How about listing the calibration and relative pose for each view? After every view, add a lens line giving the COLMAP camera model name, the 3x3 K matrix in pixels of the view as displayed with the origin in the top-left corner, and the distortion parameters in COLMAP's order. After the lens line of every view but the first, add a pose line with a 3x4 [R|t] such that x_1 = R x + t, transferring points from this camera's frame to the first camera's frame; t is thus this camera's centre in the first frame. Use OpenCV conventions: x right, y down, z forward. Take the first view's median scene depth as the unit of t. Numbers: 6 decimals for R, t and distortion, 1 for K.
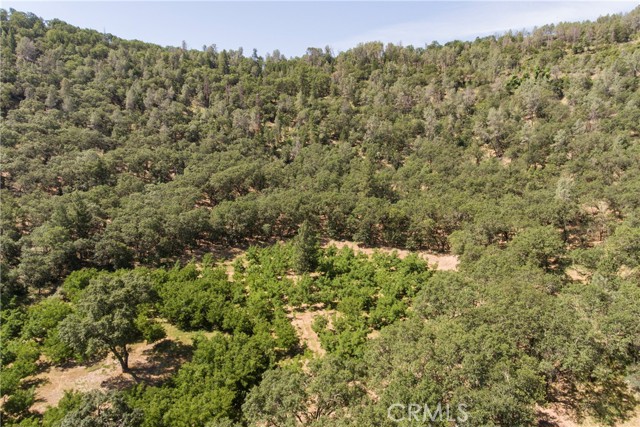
lens RADIAL K [[361.3, 0, 320.0], [0, 361.3, 213.5], [0, 0, 1]] dist [-0.003528, -0.000490]
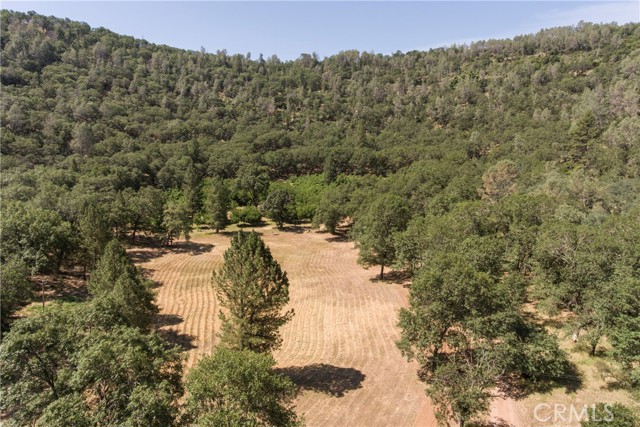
lens RADIAL K [[376.6, 0, 320.2], [0, 376.6, 193.5], [0, 0, 1]] dist [-0.005460, 0.000738]
pose [[0.995759, -0.013111, 0.091065, -0.117561], [0.019337, 0.997510, -0.067828, 0.153053], [-0.089949, 0.069301, 0.993532, -0.358393]]
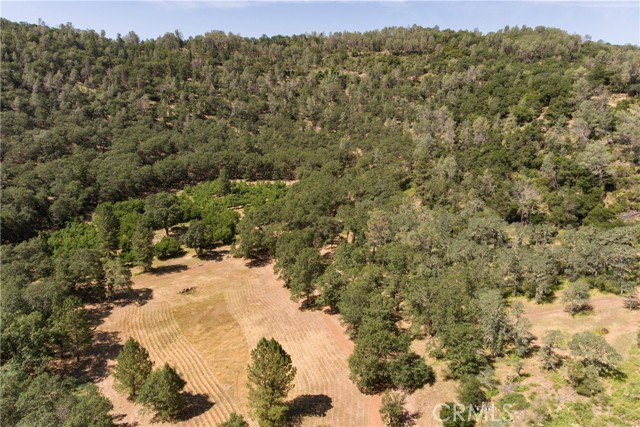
lens RADIAL K [[376.6, 0, 320.2], [0, 376.6, 193.5], [0, 0, 1]] dist [-0.005460, 0.000738]
pose [[0.893370, -0.101893, 0.437616, -0.214972], [0.079570, 0.994431, 0.069101, 0.029020], [-0.442220, -0.026912, 0.896503, -0.454013]]
